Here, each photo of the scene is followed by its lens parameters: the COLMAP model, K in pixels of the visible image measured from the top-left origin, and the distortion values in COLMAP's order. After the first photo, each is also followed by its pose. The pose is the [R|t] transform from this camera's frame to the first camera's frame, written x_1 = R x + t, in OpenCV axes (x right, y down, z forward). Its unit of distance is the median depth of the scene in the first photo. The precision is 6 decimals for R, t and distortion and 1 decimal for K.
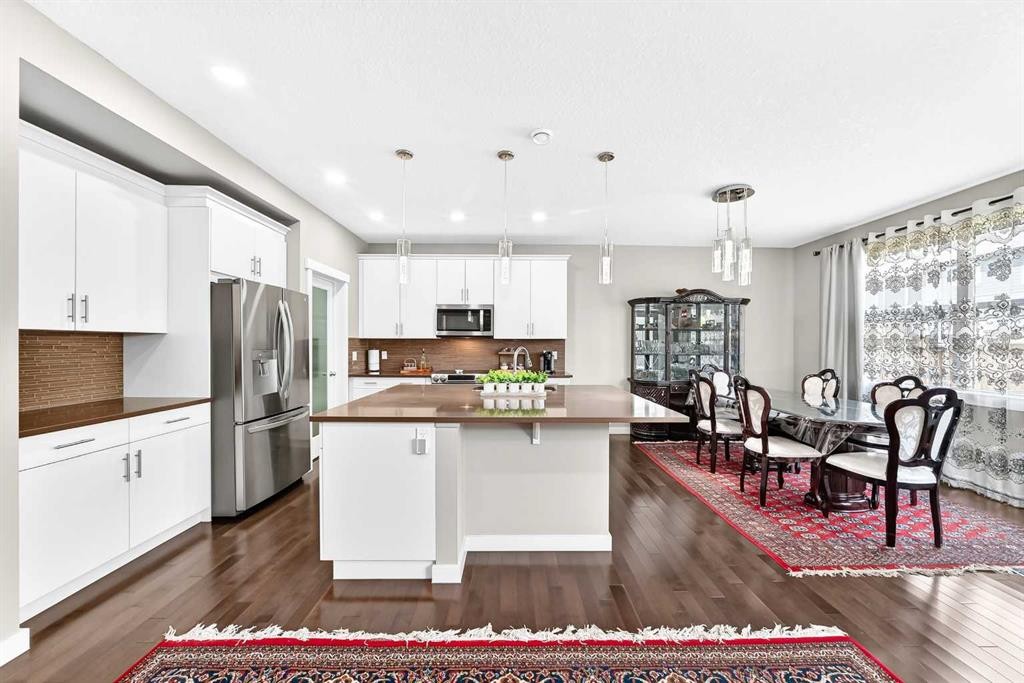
lens RADIAL K [[375.5, 0, 517.0], [0, 375.5, 344.5], [0, 0, 1]] dist [-0.013471, 0.000459]
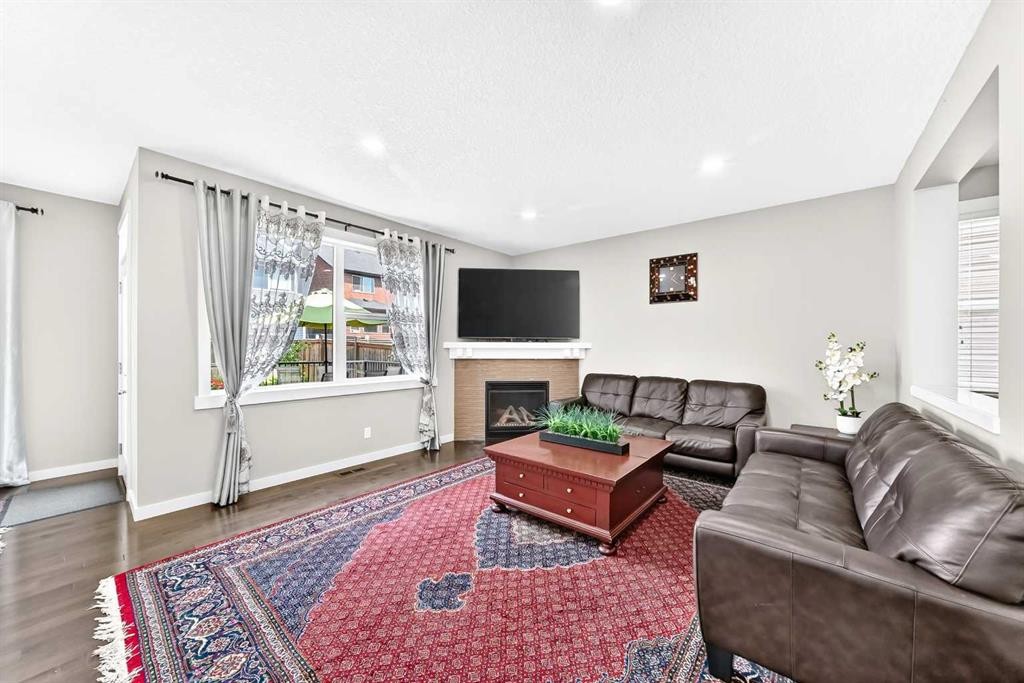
lens RADIAL K [[367.9, 0, 518.5], [0, 367.9, 346.5], [0, 0, 1]] dist [-0.006729, 0.000306]
pose [[-0.762805, -0.008929, 0.646566, -0.395809], [-0.006872, 0.999960, 0.005703, -0.001320], [-0.646592, -0.000093, -0.762836, 0.445483]]
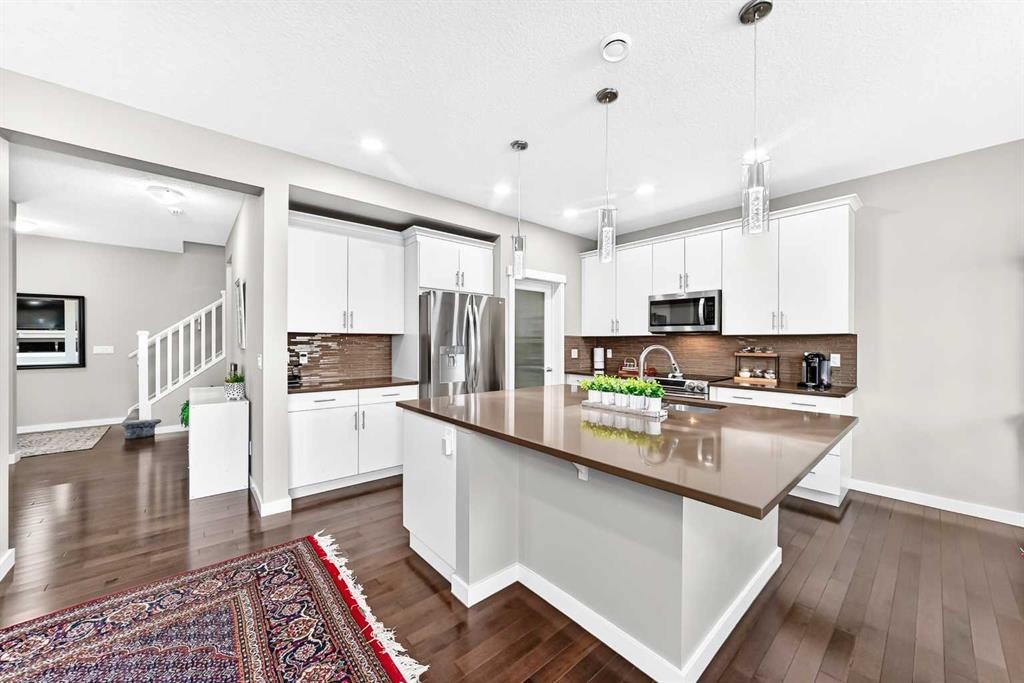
lens RADIAL K [[375.5, 0, 517.0], [0, 375.5, 344.5], [0, 0, 1]] dist [-0.013471, 0.000459]
pose [[0.647694, 0.005054, -0.761883, 0.312089], [-0.002478, 0.999987, 0.004526, 0.001794], [0.761896, -0.001043, 0.647698, 0.264479]]
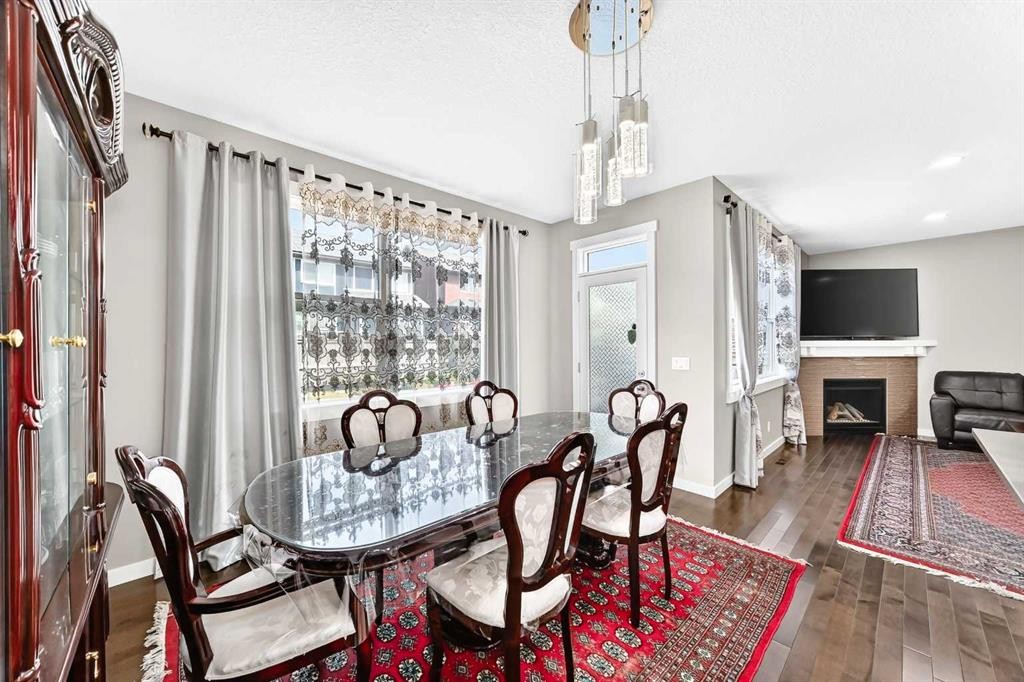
lens RADIAL K [[375.5, 0, 517.0], [0, 375.5, 344.0], [0, 0, 1]] dist [-0.013471, 0.000459]
pose [[-0.669929, -0.003361, 0.742418, 0.278023], [0.002266, 0.999976, 0.006572, -0.007334], [-0.742422, 0.006085, -0.669905, 1.251490]]
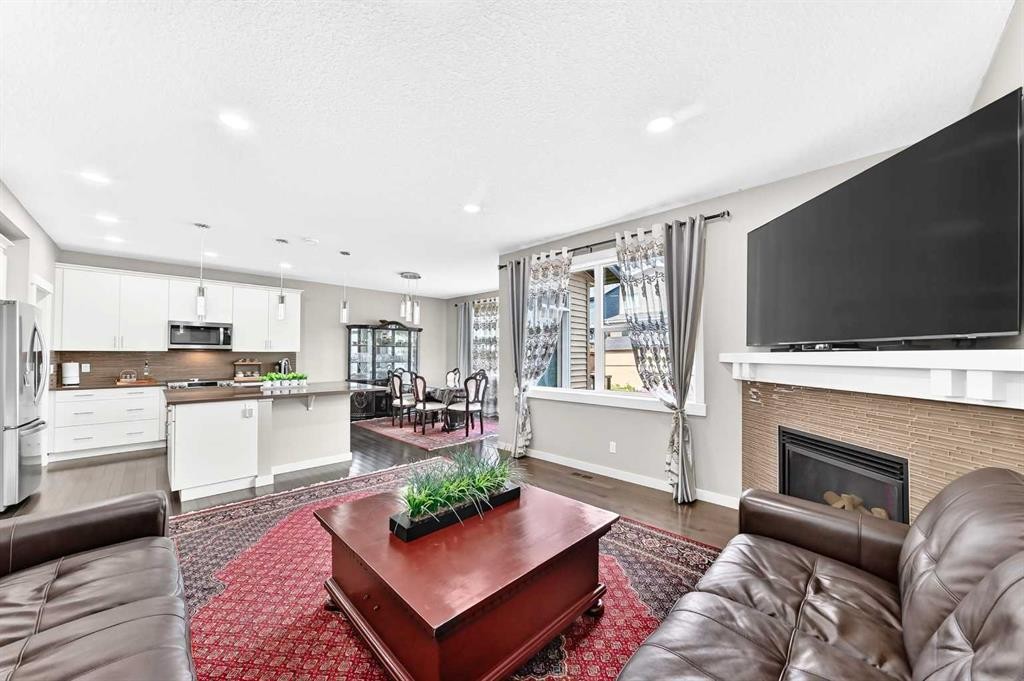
lens RADIAL K [[367.9, 0, 518.5], [0, 367.9, 345.5], [0, 0, 1]] dist [-0.006729, 0.000306]
pose [[0.711376, 0.014920, 0.702653, -0.303363], [0.002244, 0.999721, -0.023500, -0.006896], [-0.702808, 0.018294, 0.711144, -0.625490]]
